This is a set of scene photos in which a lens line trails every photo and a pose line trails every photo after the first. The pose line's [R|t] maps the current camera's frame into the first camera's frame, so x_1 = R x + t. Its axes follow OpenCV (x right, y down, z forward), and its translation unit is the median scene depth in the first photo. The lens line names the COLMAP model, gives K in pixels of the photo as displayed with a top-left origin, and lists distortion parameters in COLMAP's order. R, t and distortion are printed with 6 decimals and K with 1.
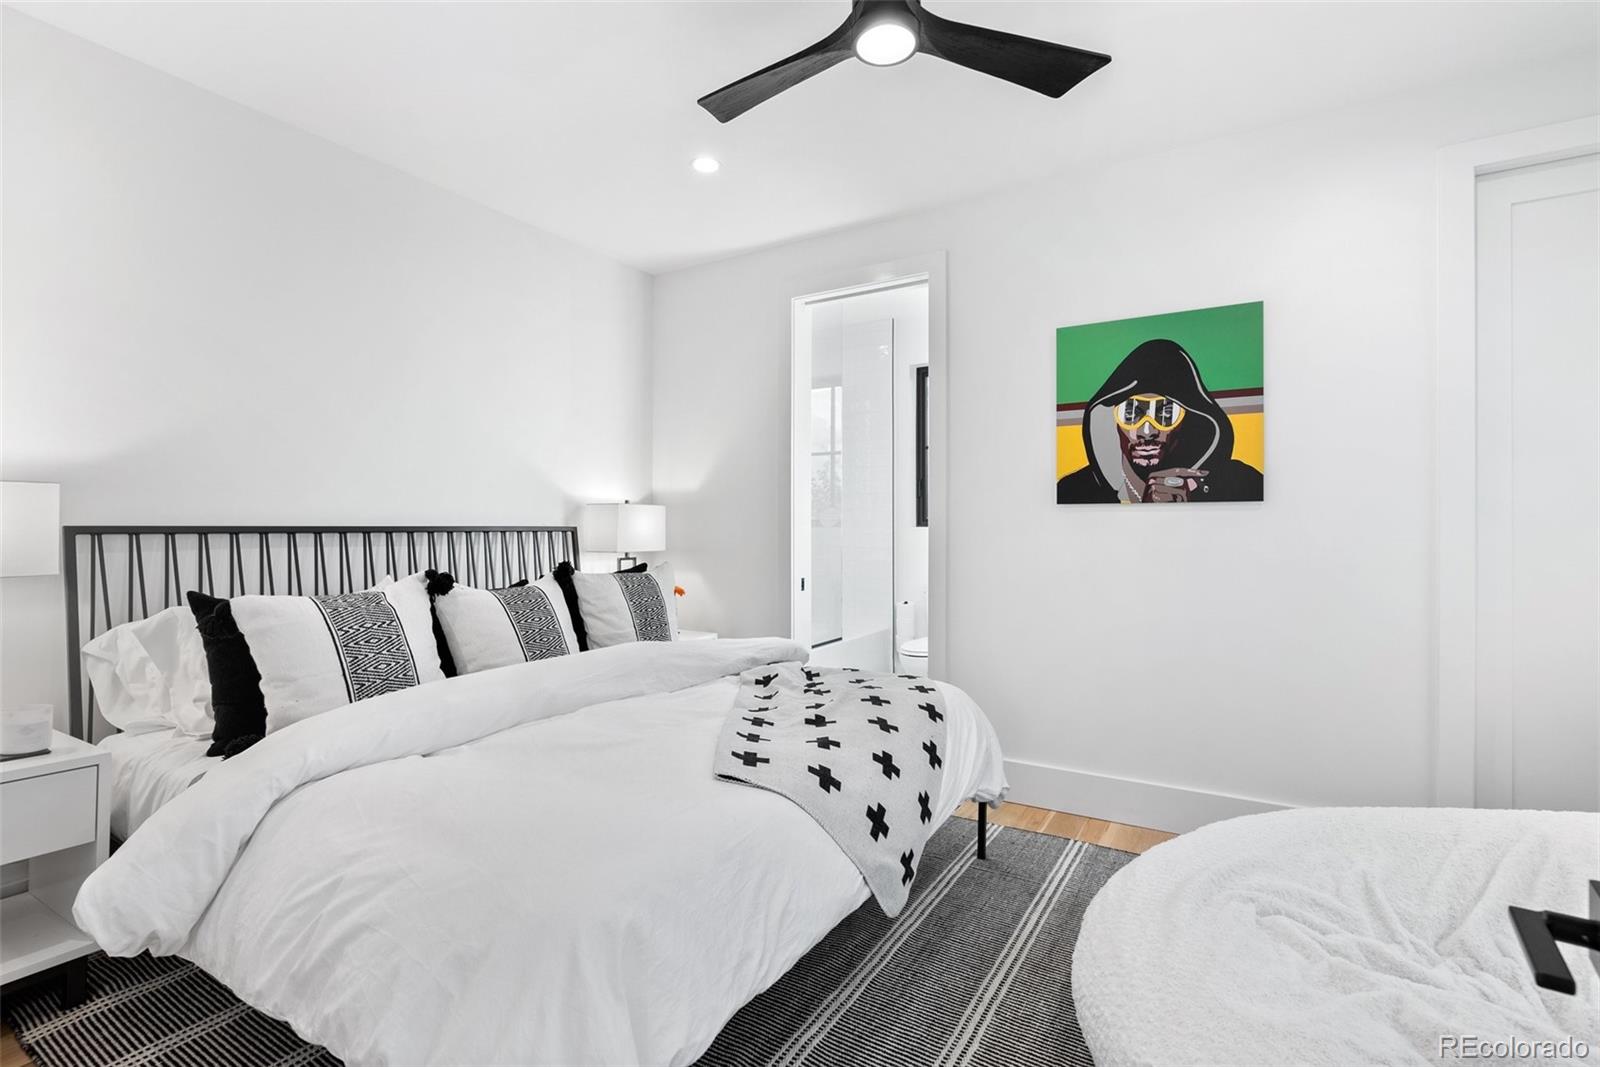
lens RADIAL K [[738.0, 0, 798.4], [0, 738.0, 534.3], [0, 0, 1]] dist [0.000588, -0.000066]
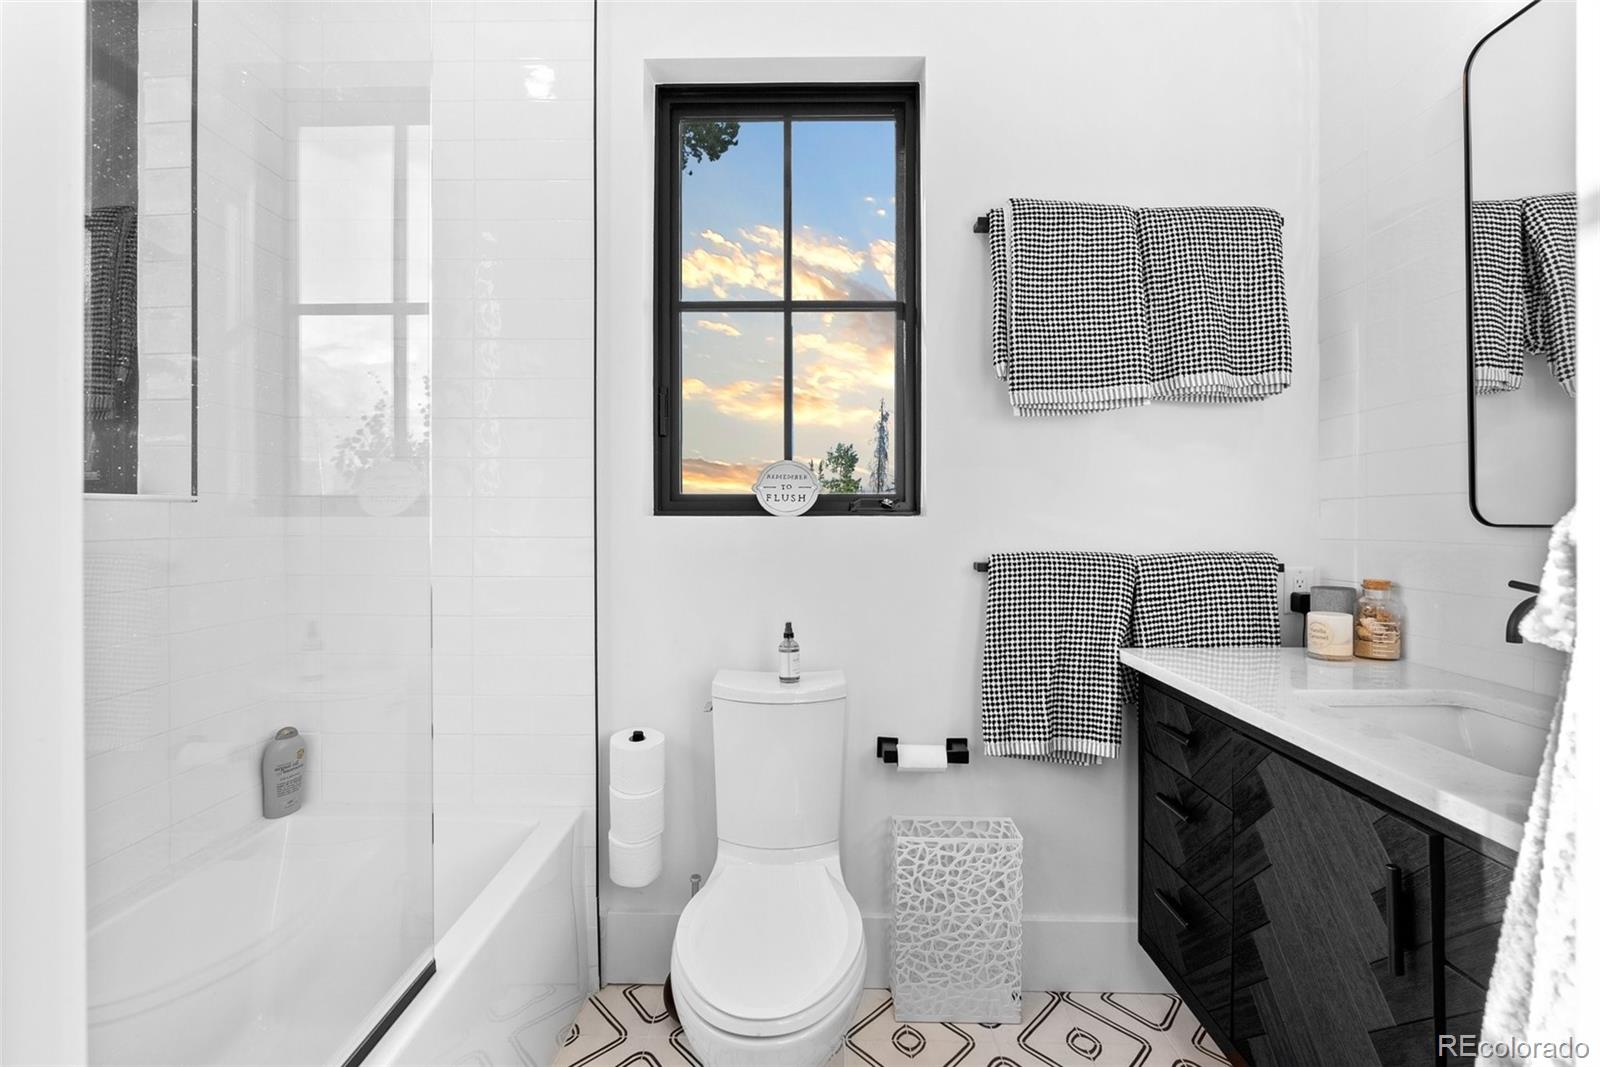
lens RADIAL K [[738.0, 0, 793.9], [0, 738.0, 535.4], [0, 0, 1]] dist [0.000588, -0.000066]
pose [[0.857929, 0.005900, 0.513735, 0.027831], [0.001575, 0.999899, -0.014113, 0.003449], [-0.513766, 0.012917, 0.857833, 0.604518]]
